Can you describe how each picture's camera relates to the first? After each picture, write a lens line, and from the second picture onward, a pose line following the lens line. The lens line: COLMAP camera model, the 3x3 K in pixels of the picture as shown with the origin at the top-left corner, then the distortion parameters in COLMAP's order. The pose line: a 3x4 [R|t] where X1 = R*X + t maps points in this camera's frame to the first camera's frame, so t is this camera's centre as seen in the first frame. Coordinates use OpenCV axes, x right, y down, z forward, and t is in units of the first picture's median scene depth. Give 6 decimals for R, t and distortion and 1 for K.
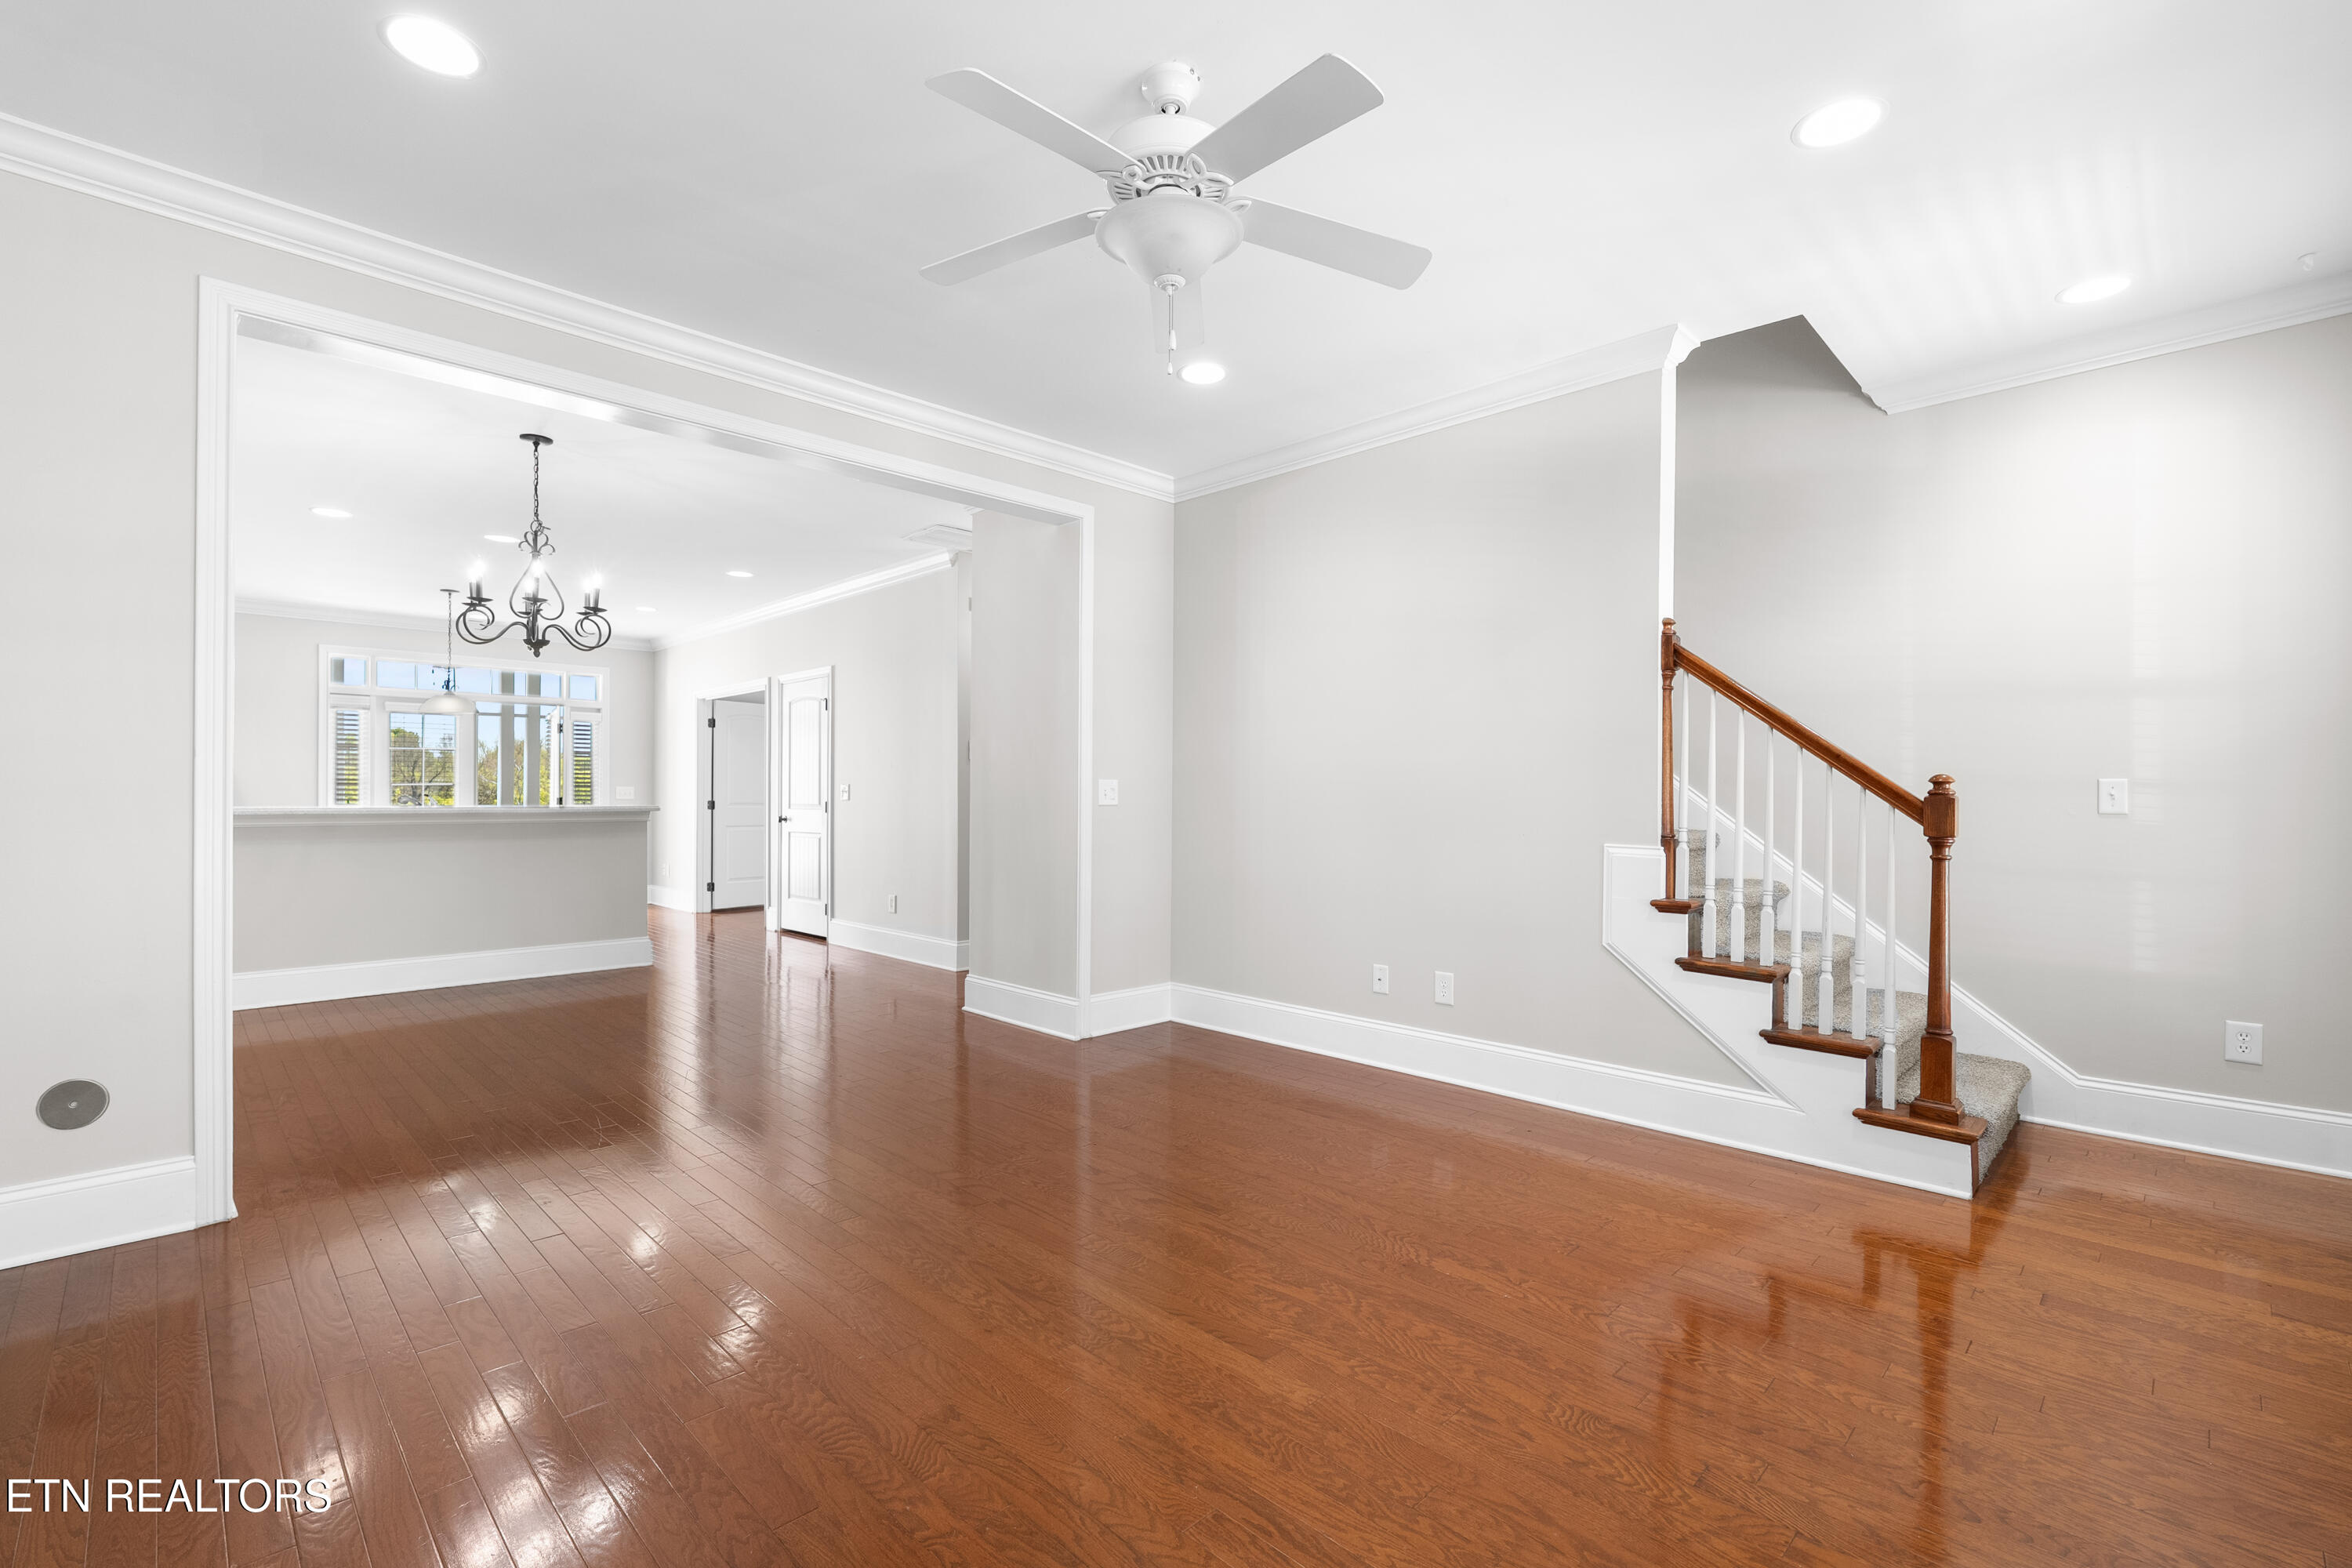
lens RADIAL K [[1033.2, 0, 1169.4], [0, 1033.2, 798.0], [0, 0, 1]] dist [-0.001999, -0.000239]
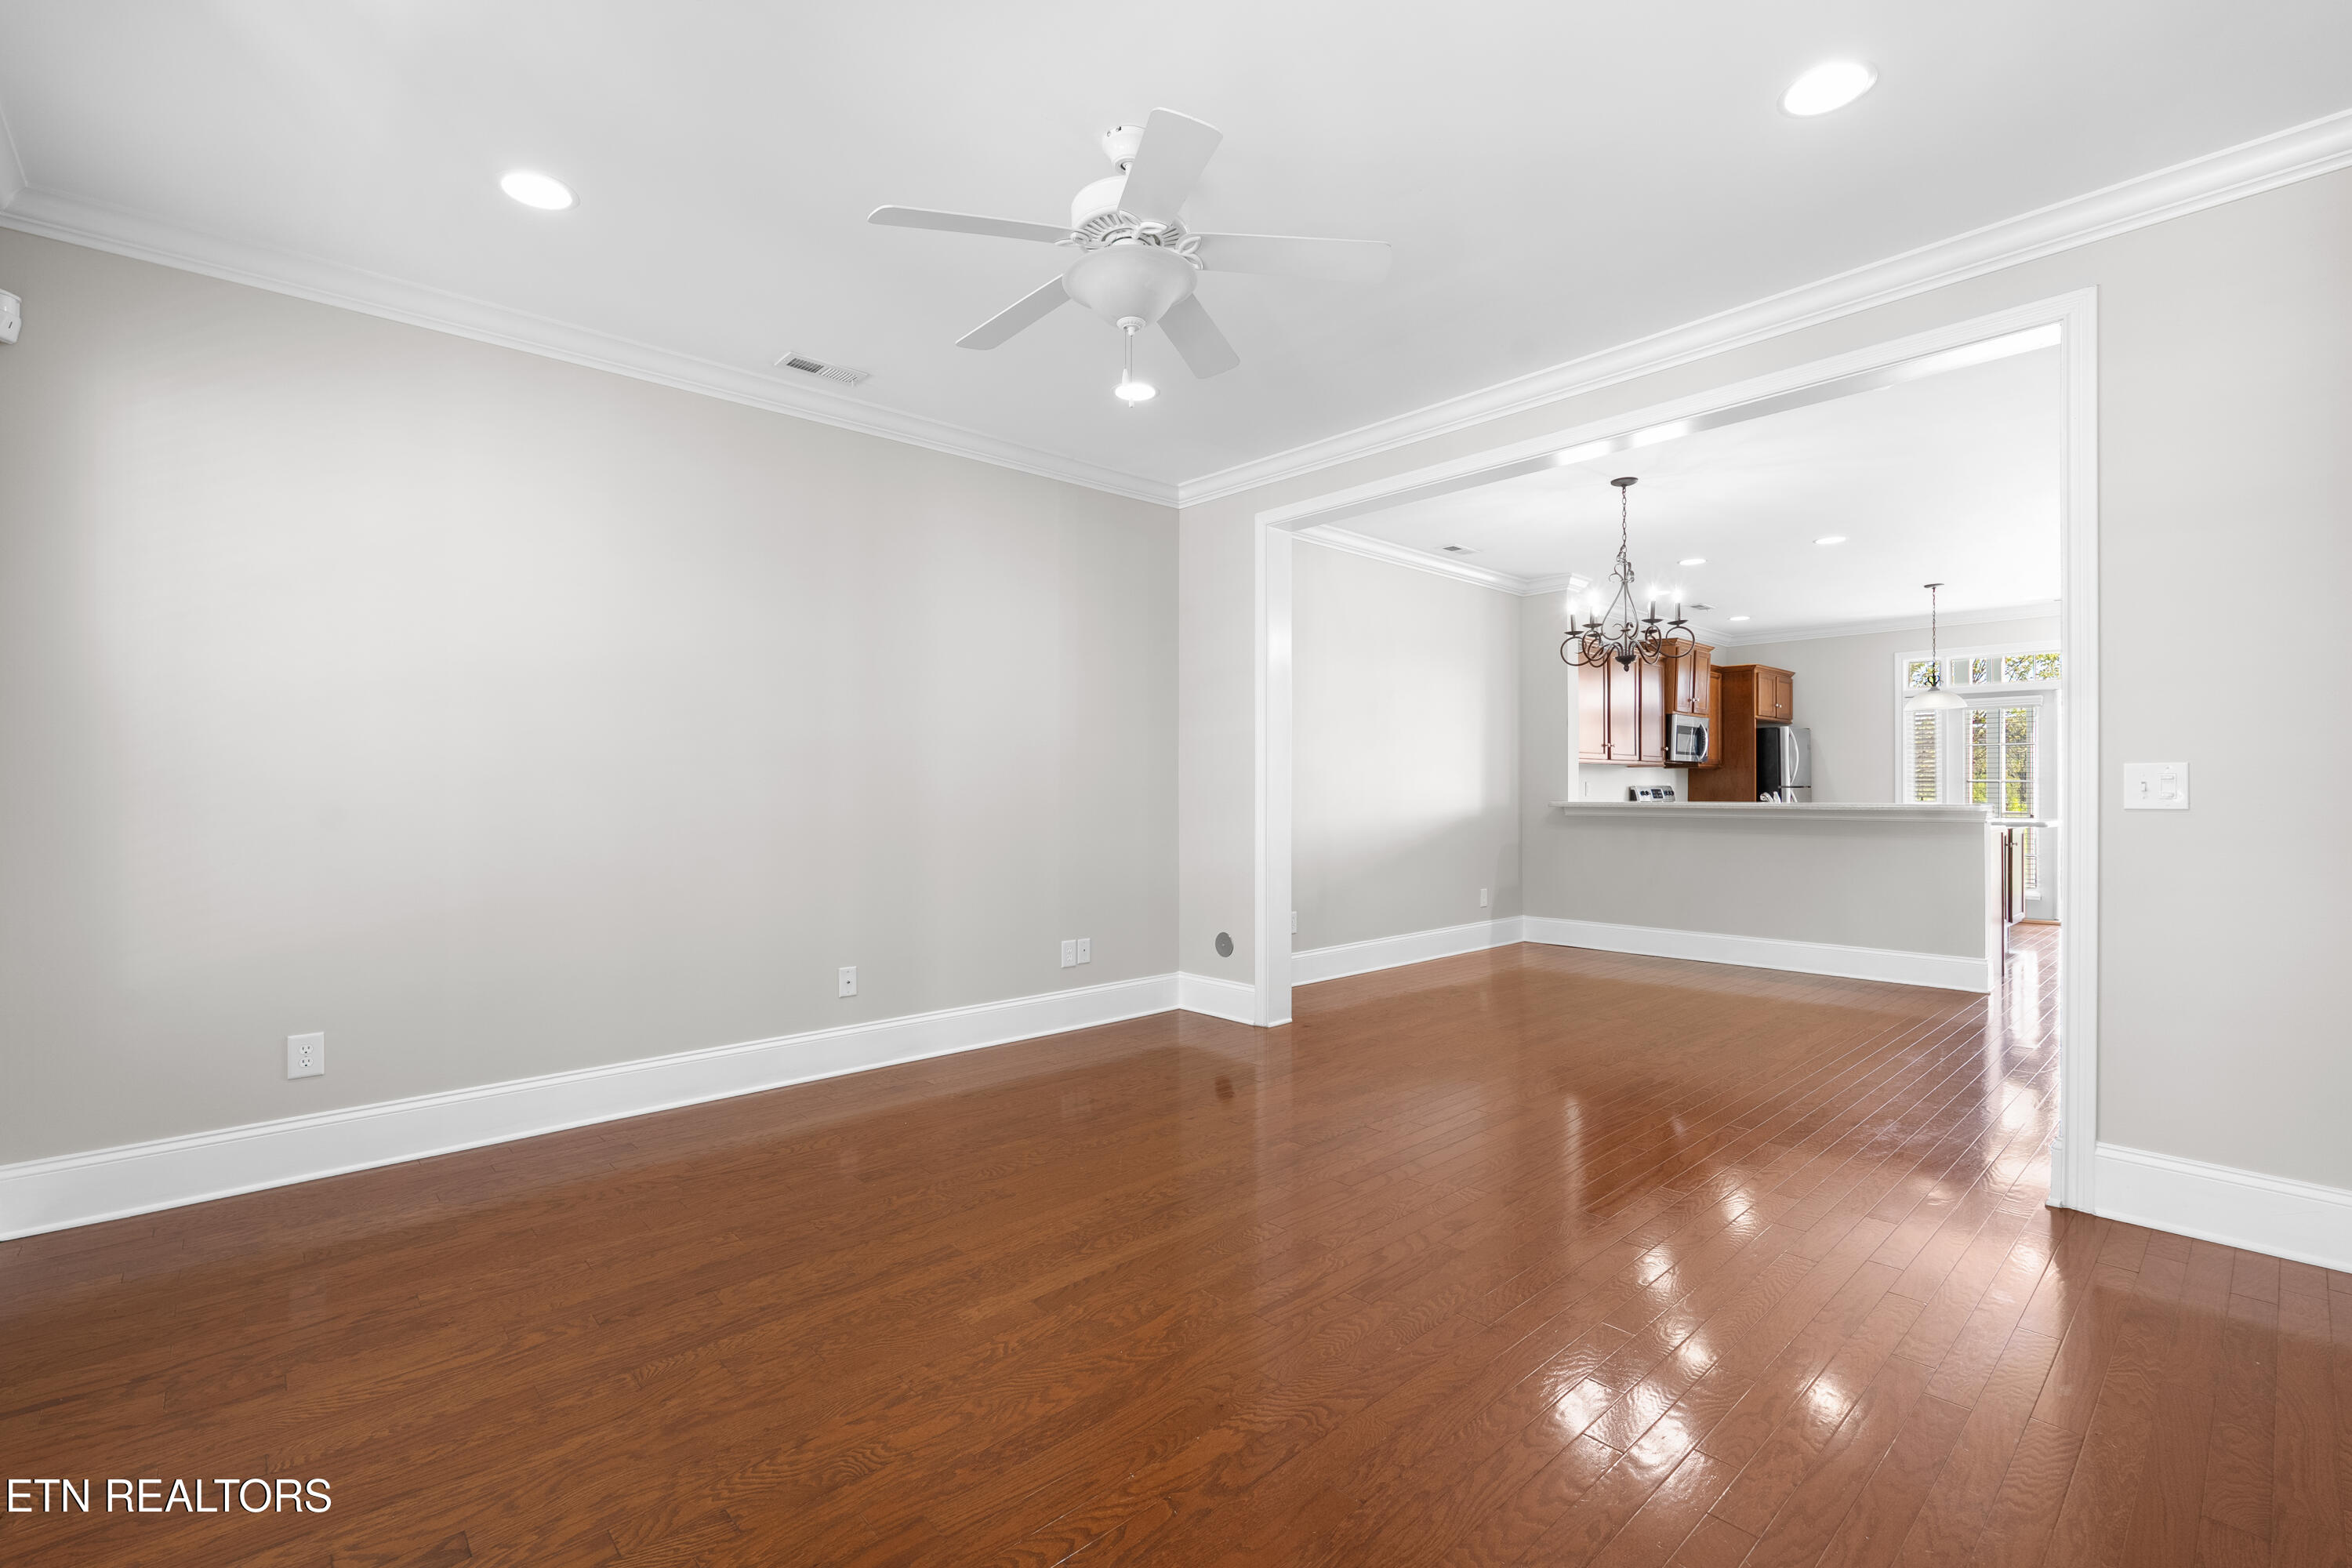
lens RADIAL K [[1025.6, 0, 1173.4], [0, 1025.6, 791.5], [0, 0, 1]] dist [0.001565, 0.000203]
pose [[-0.042185, -0.002786, -0.999106, 1.130360], [0.000311, 0.999996, -0.002802, -0.002325], [0.999110, -0.000429, -0.042184, 1.136168]]
